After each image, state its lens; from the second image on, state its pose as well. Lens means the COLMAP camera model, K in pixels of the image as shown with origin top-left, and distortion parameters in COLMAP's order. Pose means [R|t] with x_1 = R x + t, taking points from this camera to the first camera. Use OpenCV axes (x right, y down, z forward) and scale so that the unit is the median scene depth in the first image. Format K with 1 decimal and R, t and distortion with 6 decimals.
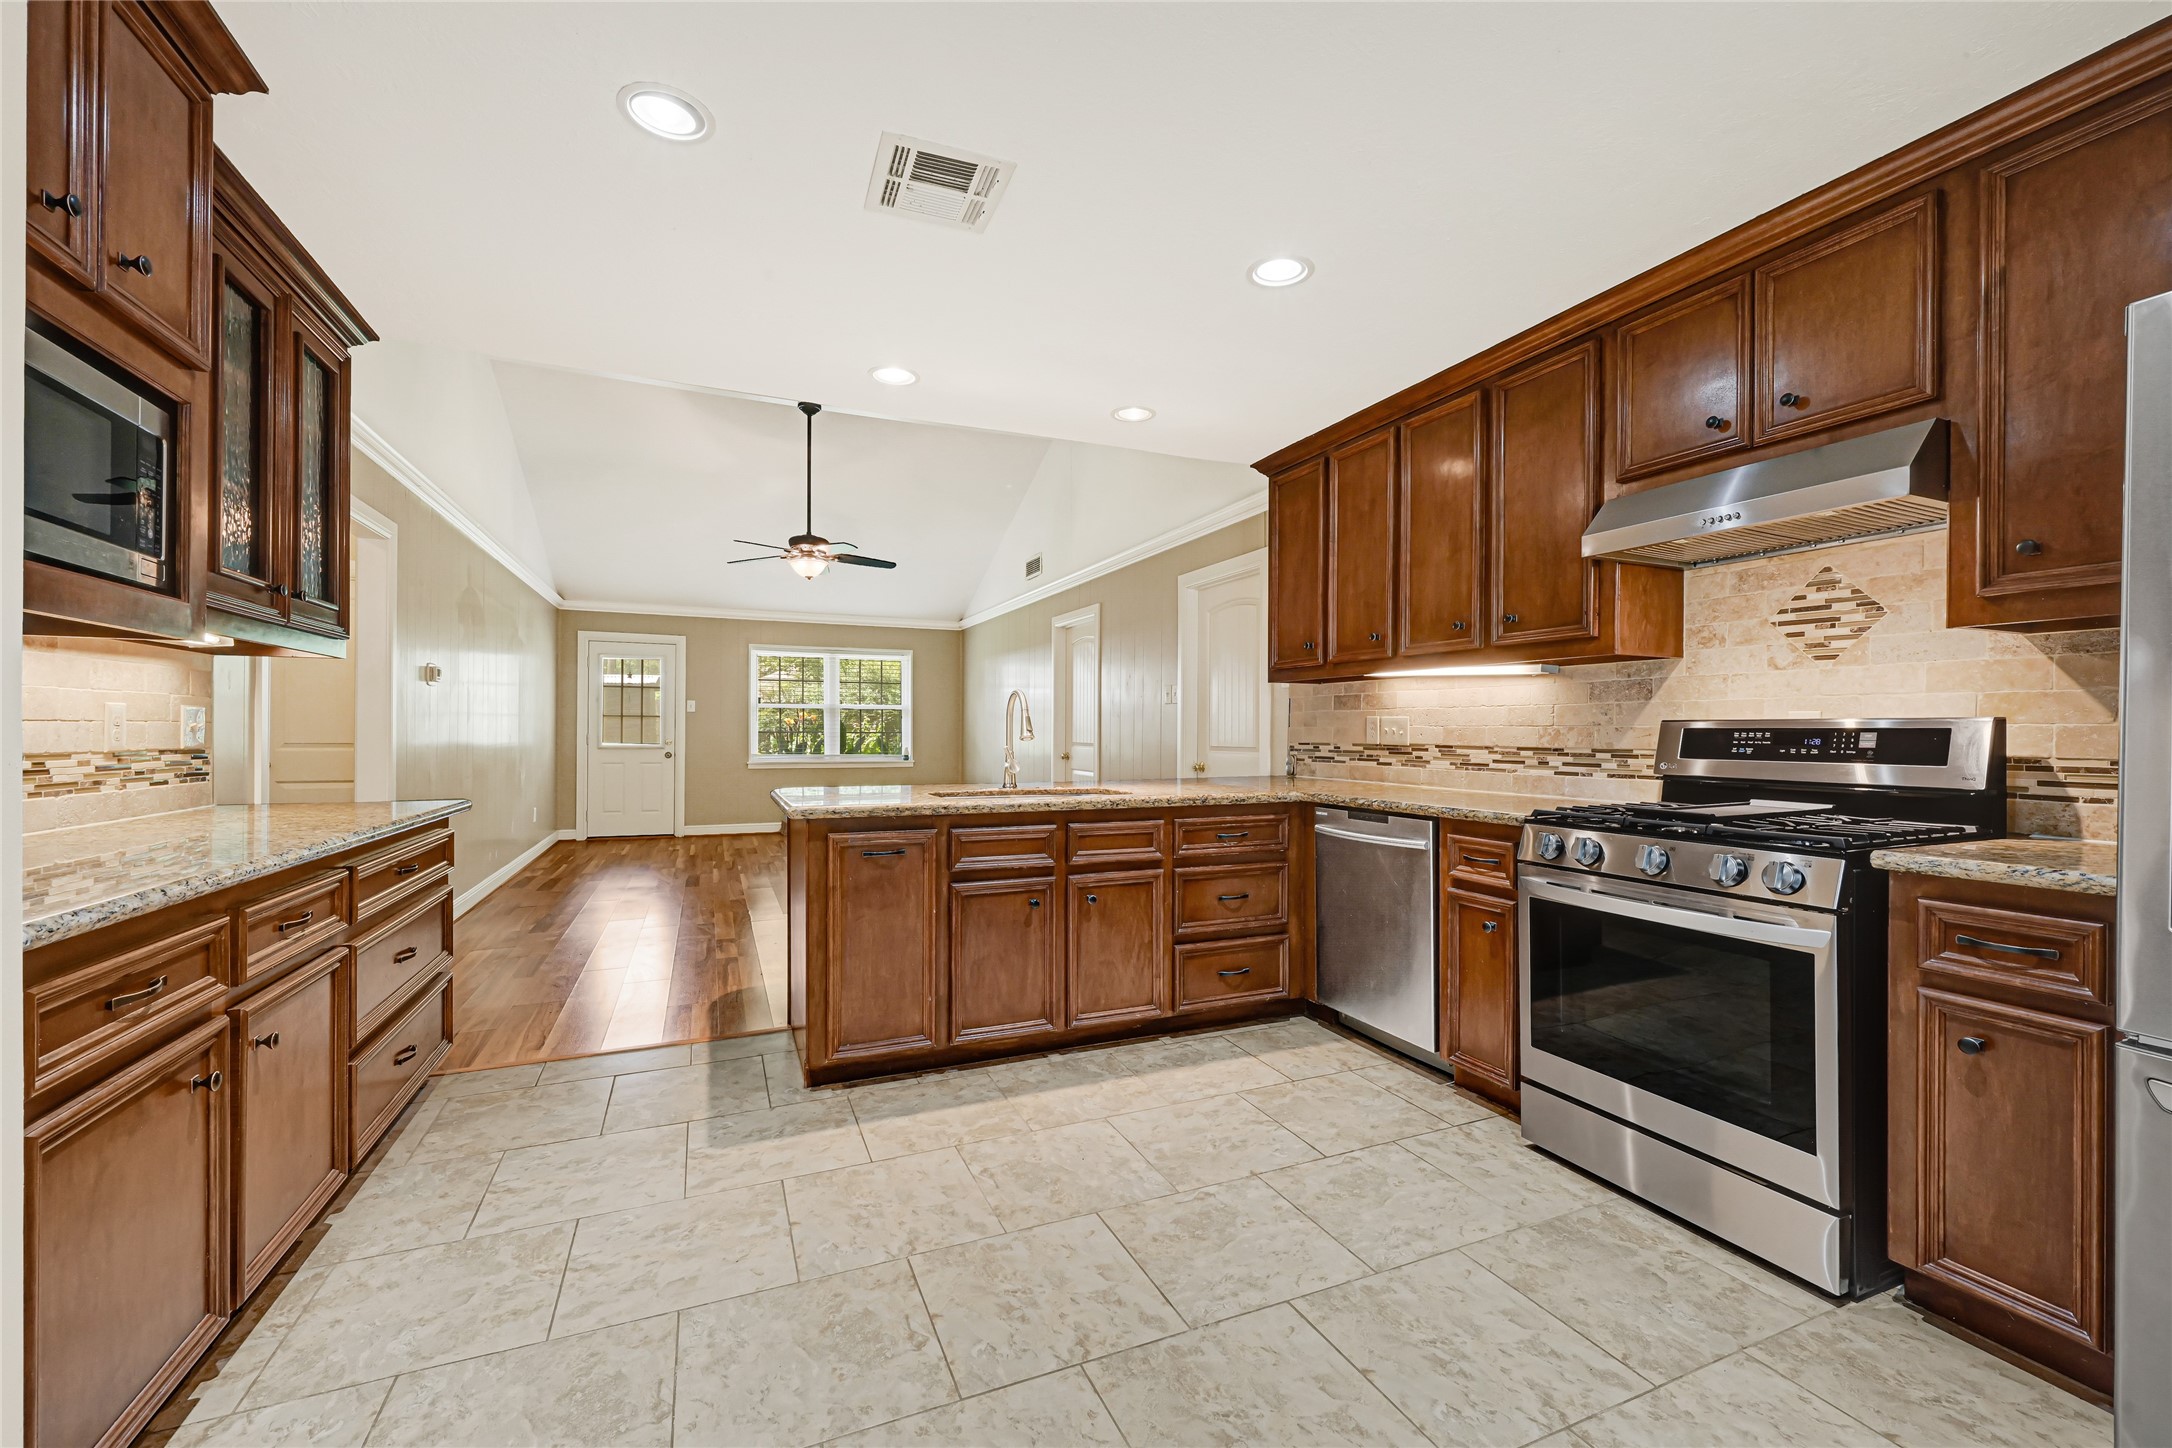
lens RADIAL K [[882.4, 0, 1090.8], [0, 882.4, 731.8], [0, 0, 1]] dist [0.000804, -0.000106]
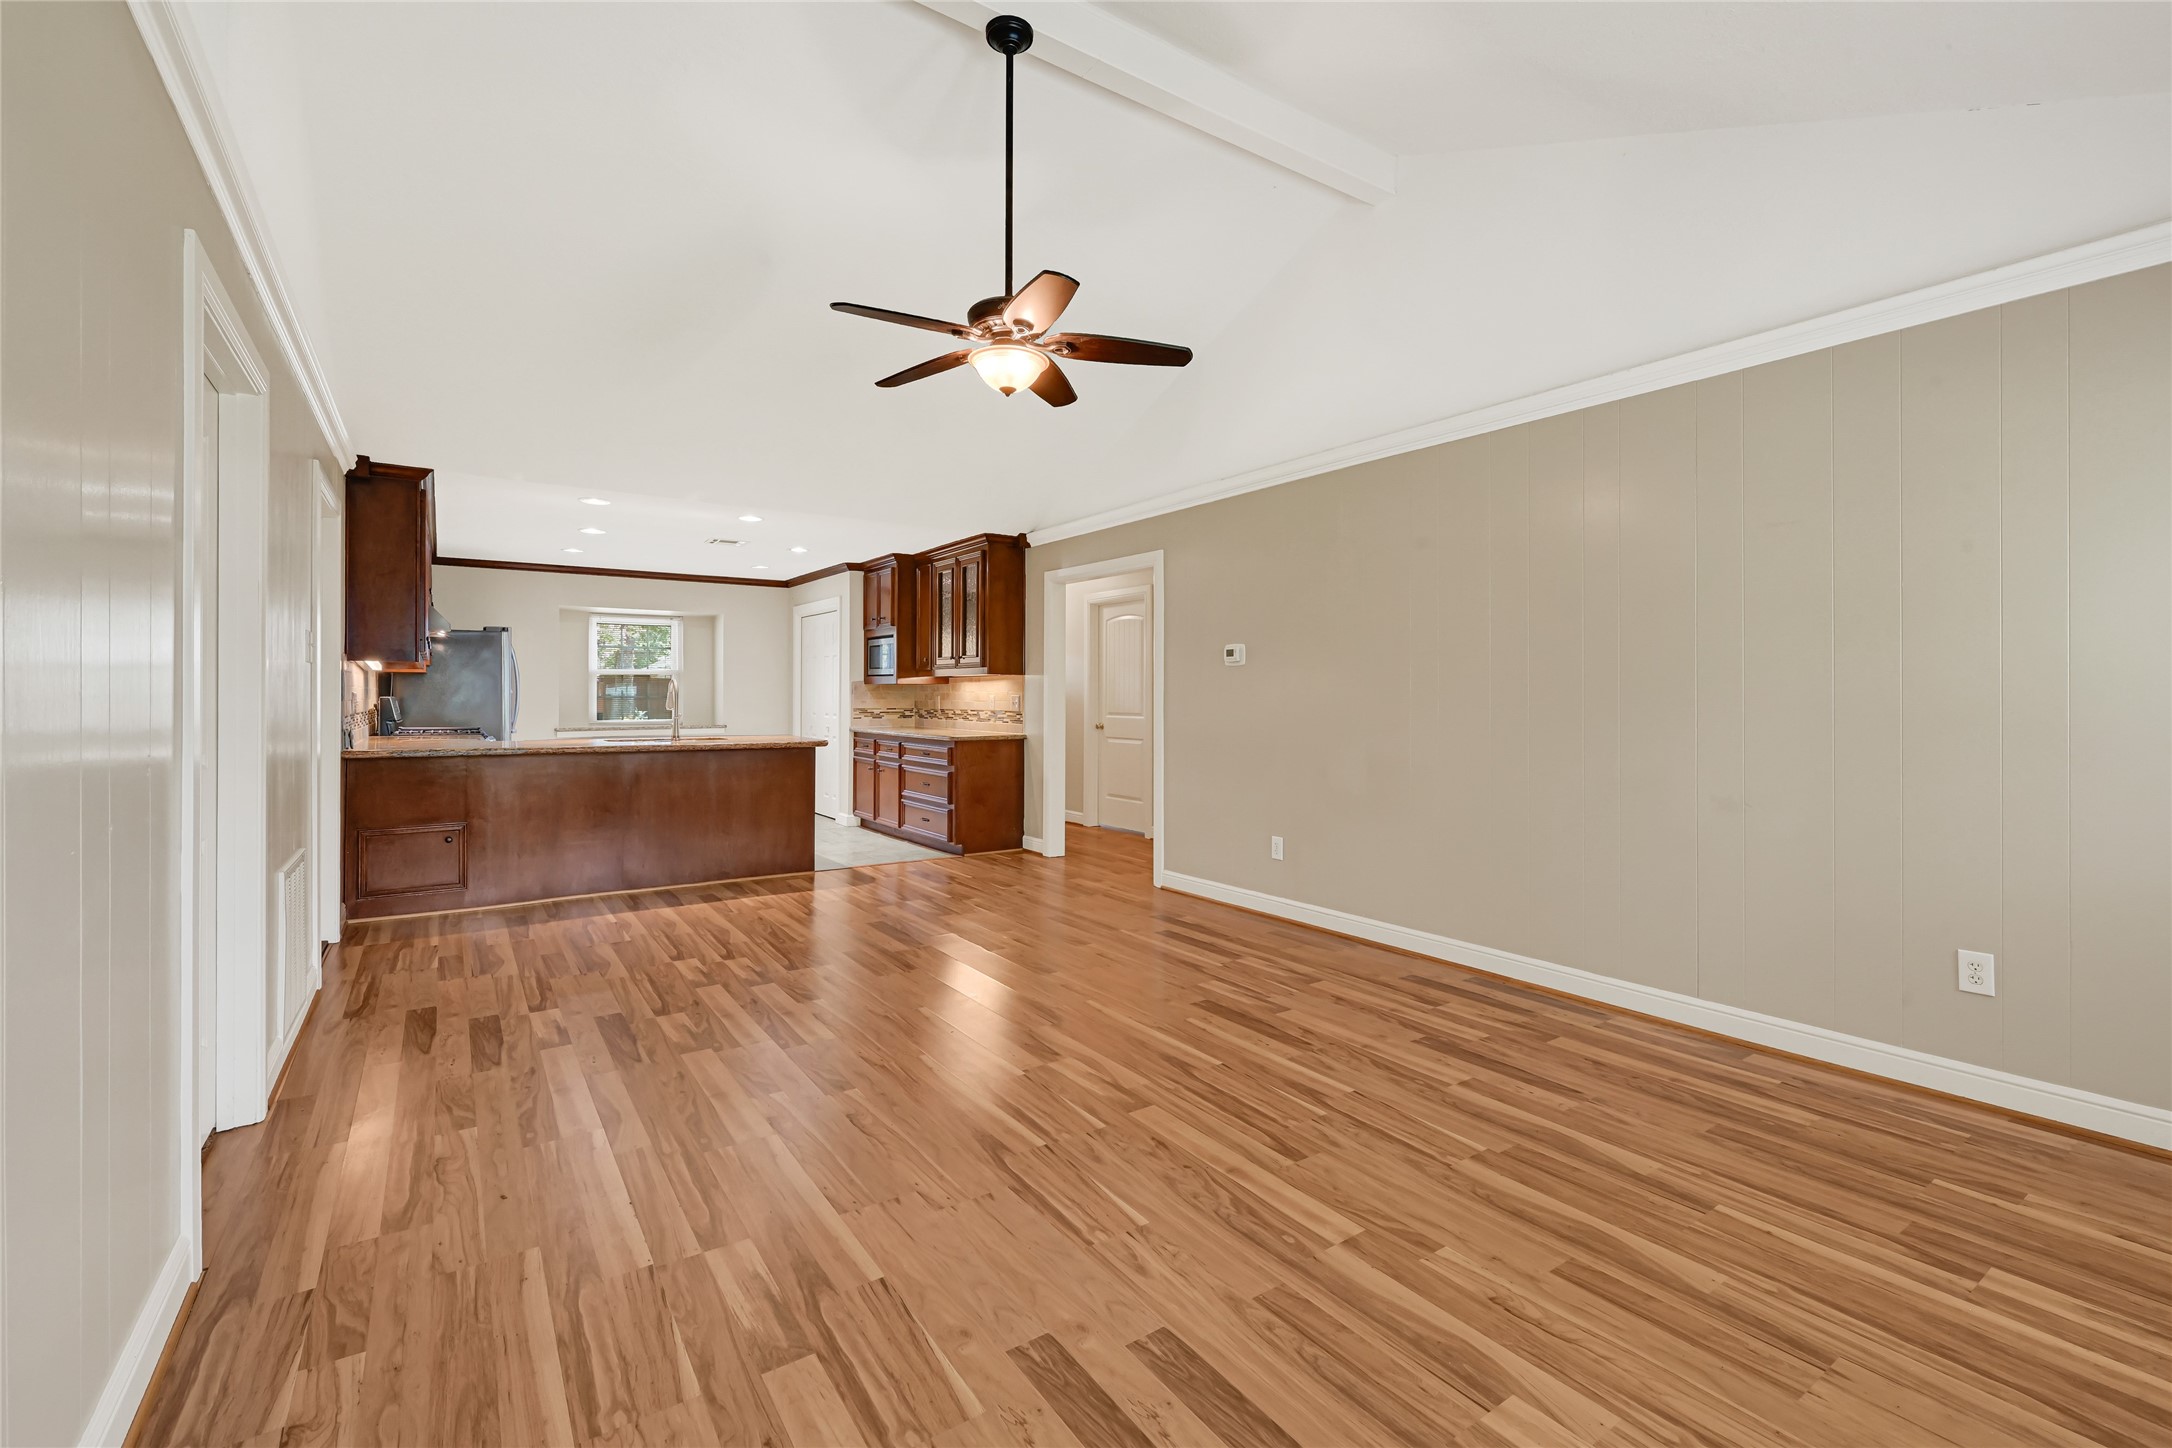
lens RADIAL K [[927.0, 0, 1109.5], [0, 927.0, 701.0], [0, 0, 1]] dist [-0.018039, 0.000850]
pose [[-0.977642, -0.004729, -0.210222, -0.677905], [-0.005953, 0.999969, 0.005191, -0.027163], [0.210191, 0.006327, -0.977640, 3.710251]]
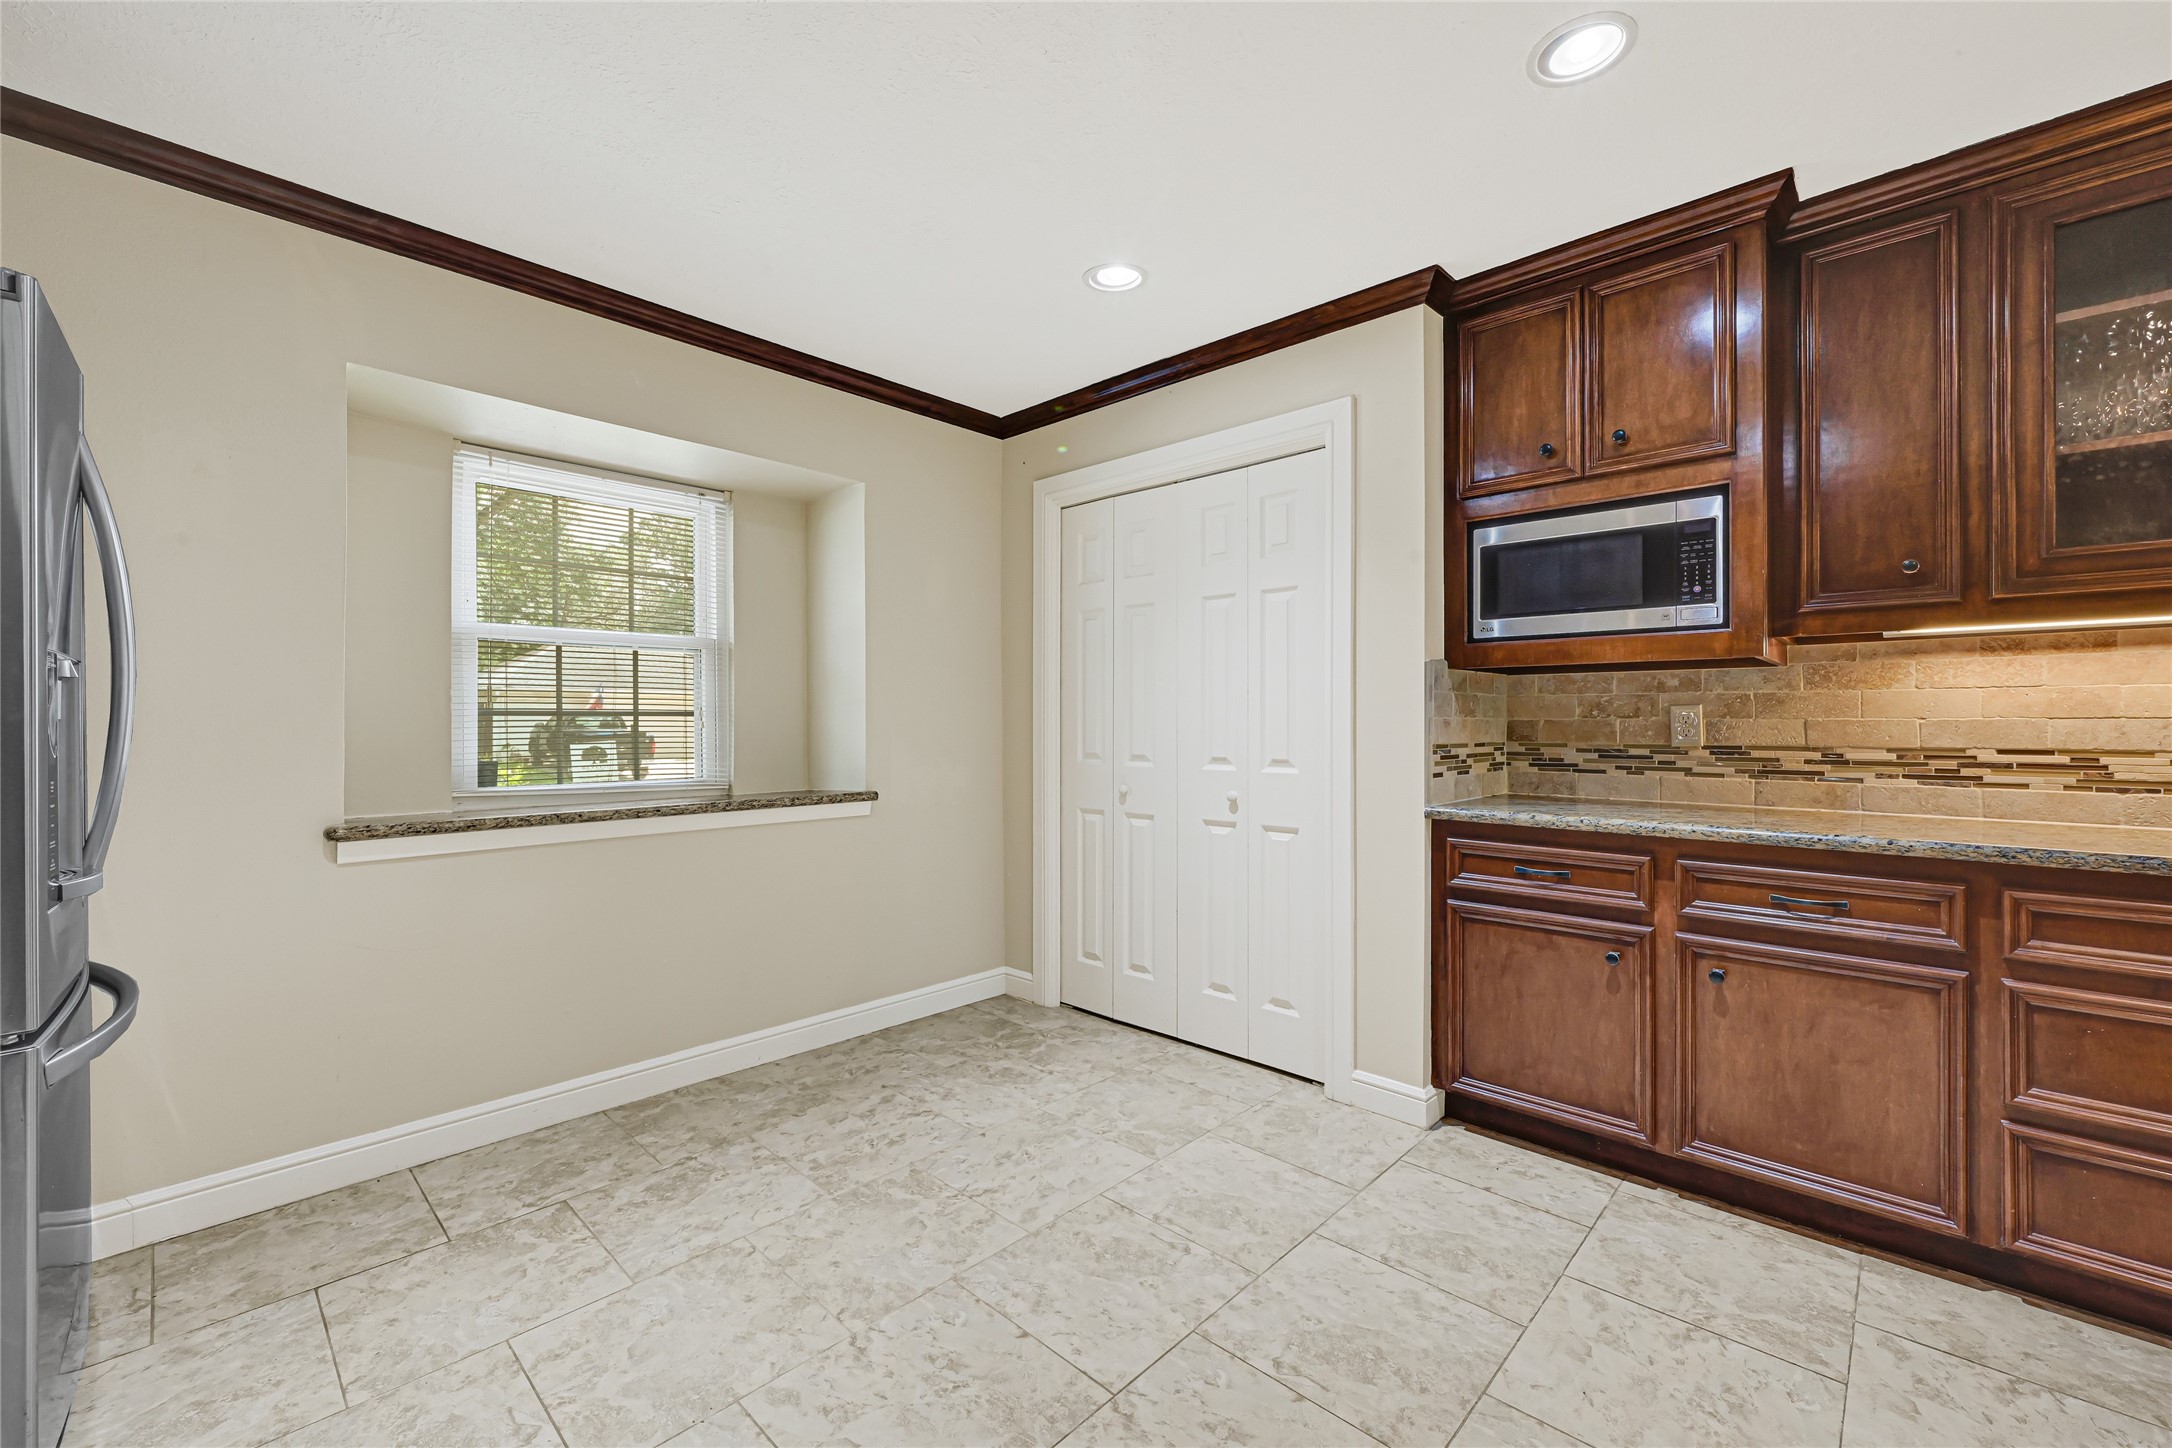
lens RADIAL K [[882.4, 0, 1088.2], [0, 882.4, 721.9], [0, 0, 1]] dist [0.000804, -0.000106]
pose [[-0.921454, -0.004462, -0.388462, 0.232878], [-0.003471, 0.999989, -0.003253, -0.000425], [0.388472, -0.001649, -0.921459, 1.127370]]
